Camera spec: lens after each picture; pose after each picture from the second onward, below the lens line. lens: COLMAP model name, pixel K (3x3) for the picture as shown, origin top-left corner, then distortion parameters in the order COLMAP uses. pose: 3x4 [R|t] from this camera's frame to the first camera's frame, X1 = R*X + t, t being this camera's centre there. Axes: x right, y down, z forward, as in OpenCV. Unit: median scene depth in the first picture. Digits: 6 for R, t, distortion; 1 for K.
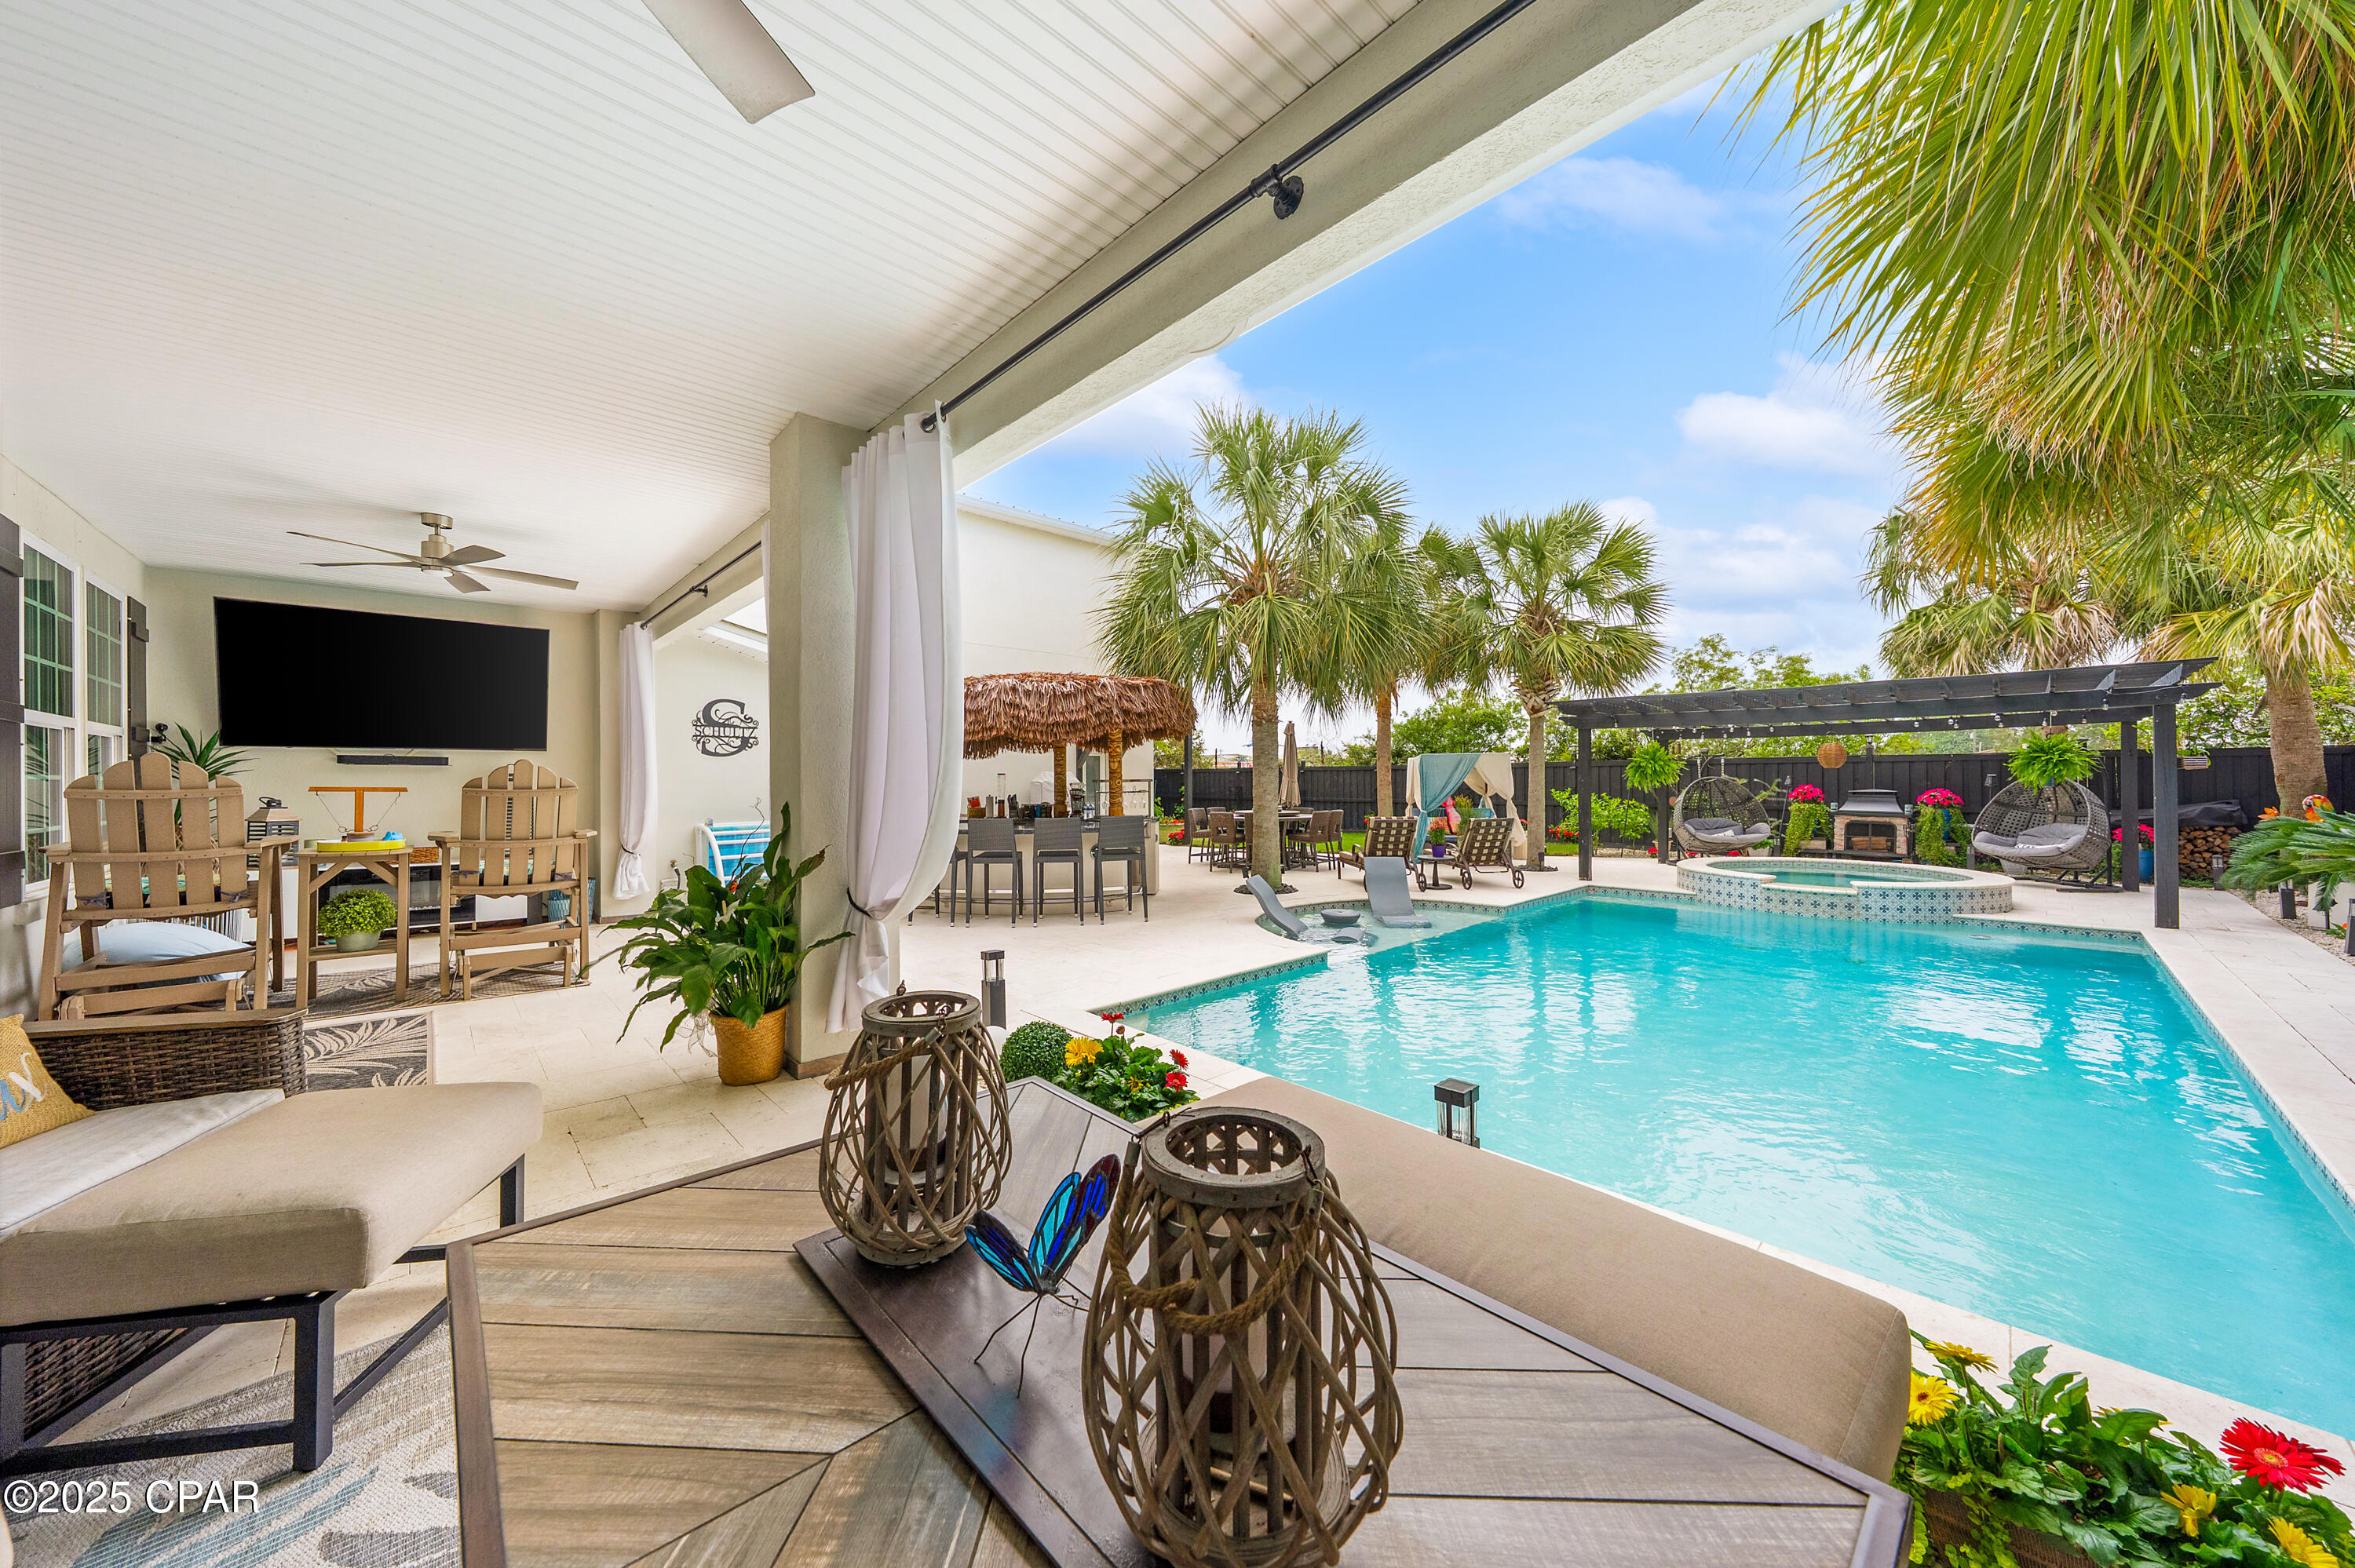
lens RADIAL K [[803.2, 0, 1177.8], [0, 803.2, 773.5], [0, 0, 1]] dist [-0.000557, -0.000087]
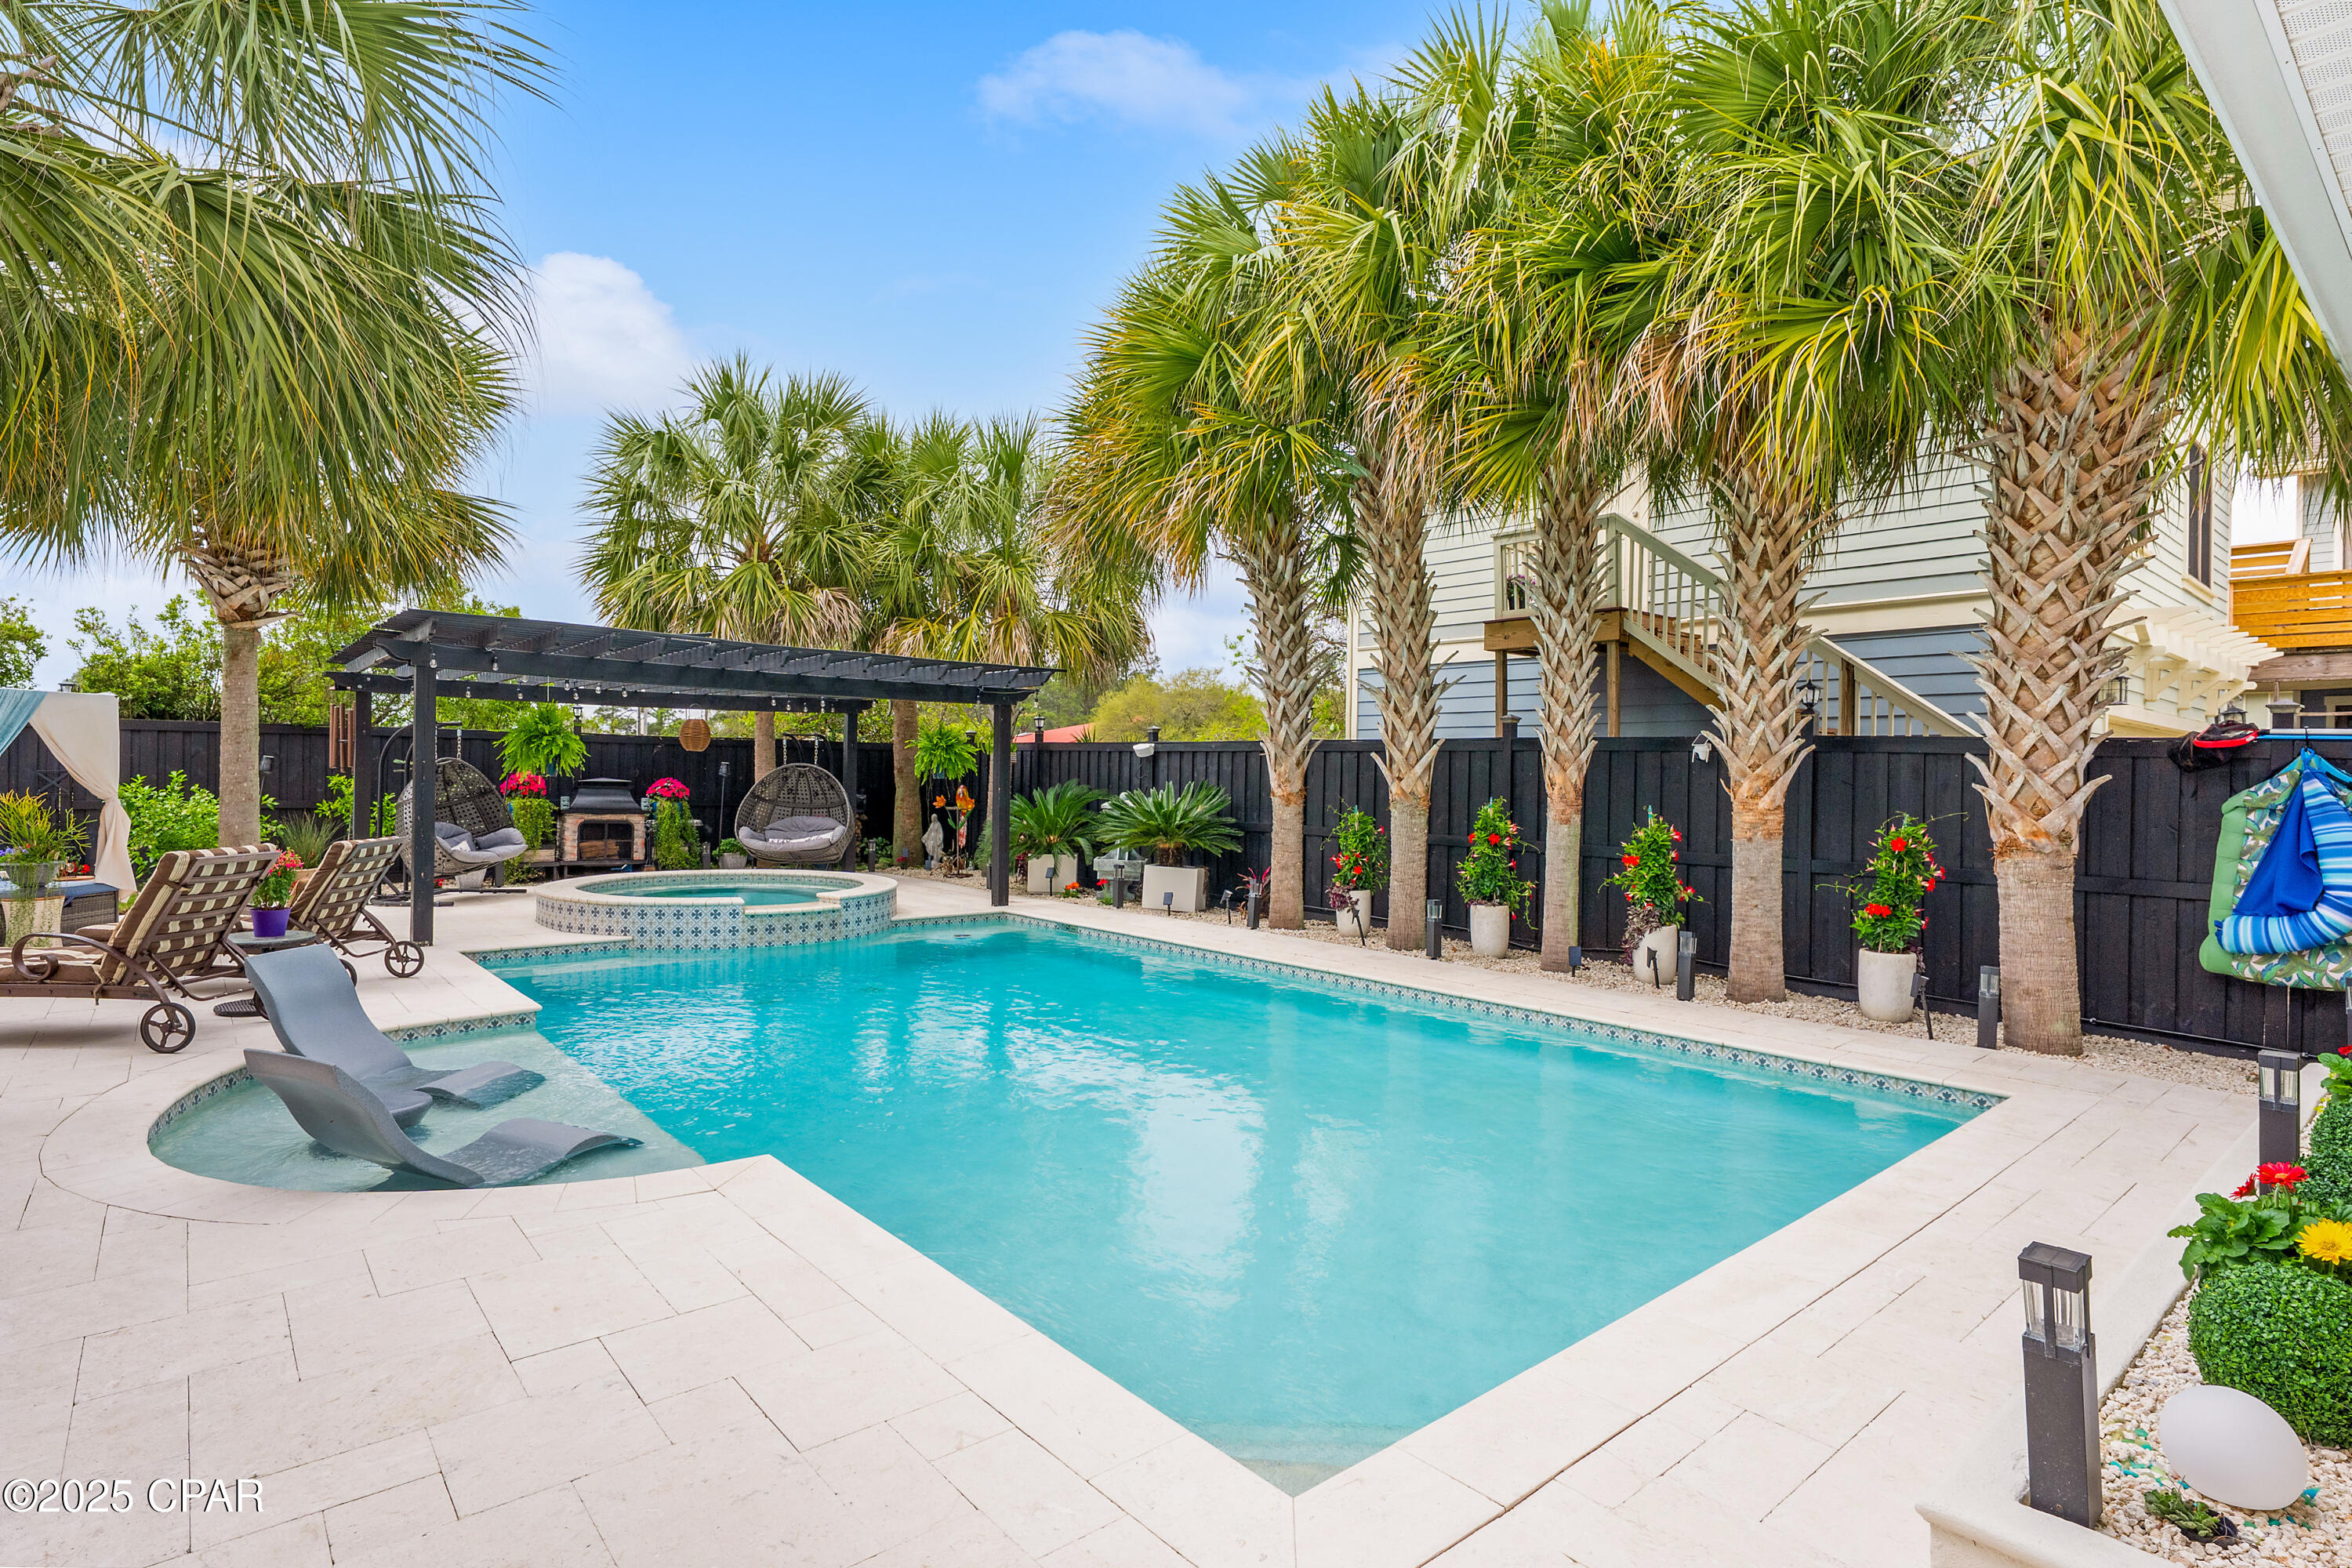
lens RADIAL K [[1176.8, 0, 1174.4], [0, 1176.8, 775.8], [0, 0, 1]] dist [-0.006742, 0.001568]
pose [[0.046011, 0.003613, 0.998934, -0.273858], [-0.026003, 0.999659, -0.002417, 0.007259], [-0.998602, -0.025864, 0.046089, 0.485316]]
